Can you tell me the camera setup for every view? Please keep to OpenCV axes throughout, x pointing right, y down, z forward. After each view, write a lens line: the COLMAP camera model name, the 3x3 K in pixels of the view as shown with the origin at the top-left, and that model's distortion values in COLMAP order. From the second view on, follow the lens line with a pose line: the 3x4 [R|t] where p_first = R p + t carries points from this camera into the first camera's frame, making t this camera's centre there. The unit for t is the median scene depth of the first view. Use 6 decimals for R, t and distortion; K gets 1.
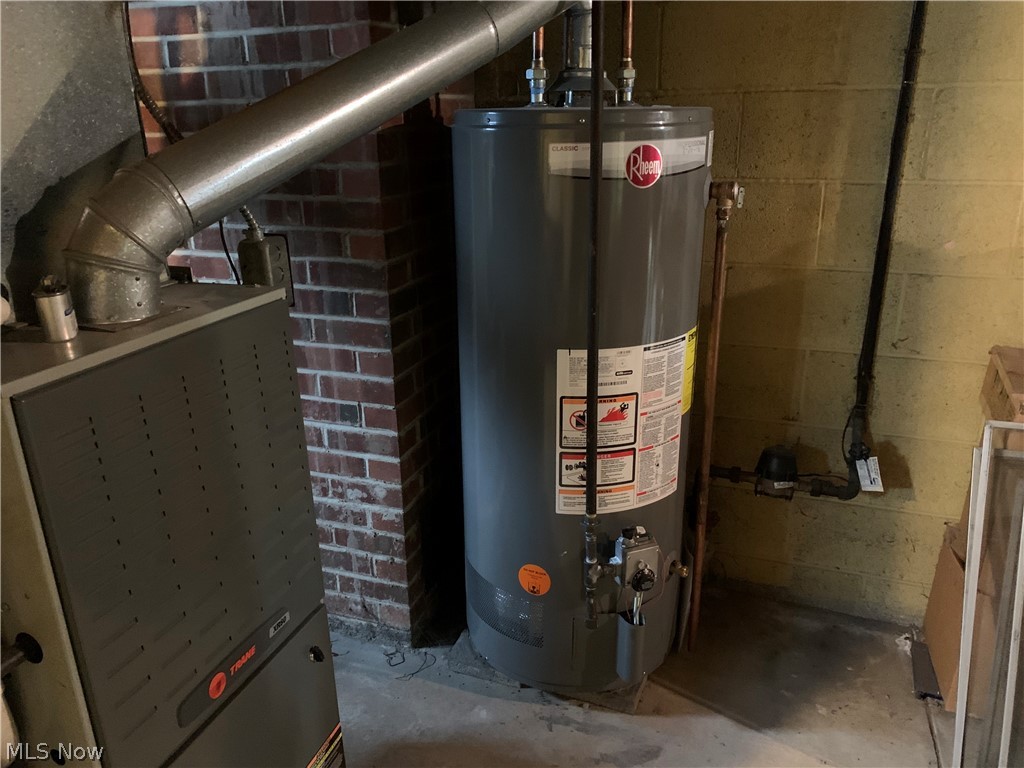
lens RADIAL K [[778.4, 0, 512.0], [0, 778.4, 384.0], [0, 0, 1]] dist [0.030334, -0.053640]
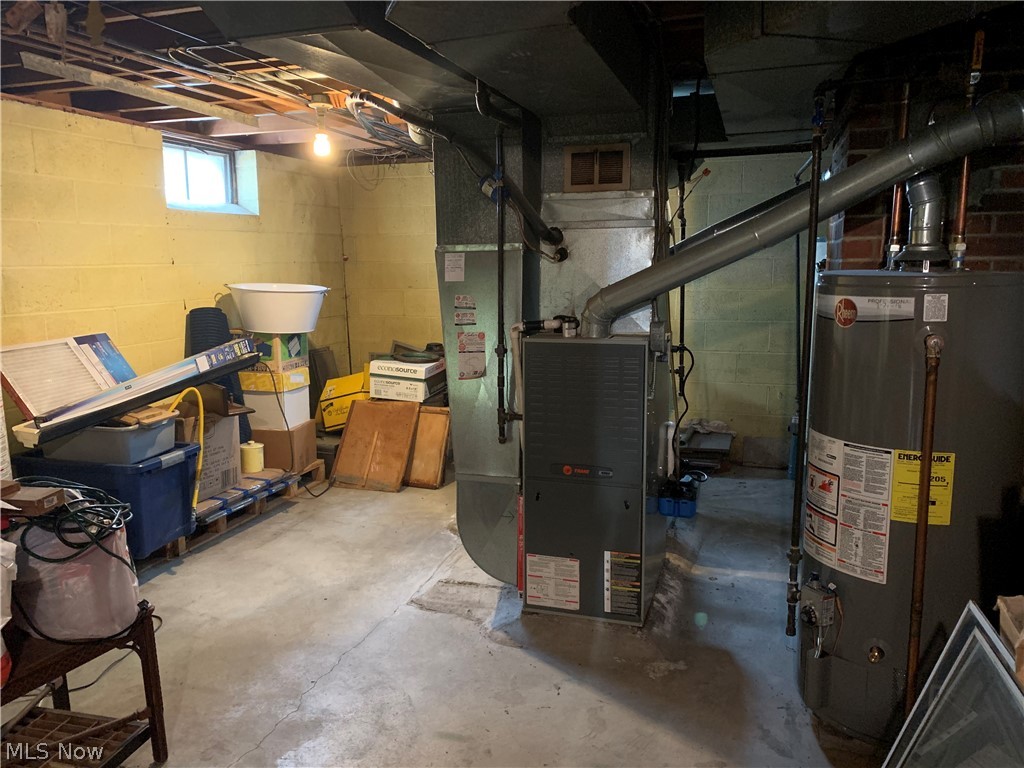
lens RADIAL K [[778.4, 0, 512.0], [0, 778.4, 384.0], [0, 0, 1]] dist [0.030334, -0.053640]
pose [[0.031097, 0.168172, -0.985267, 1.419789], [-0.321500, 0.935041, 0.149451, -0.154652], [0.946399, 0.312115, 0.083144, 0.300607]]
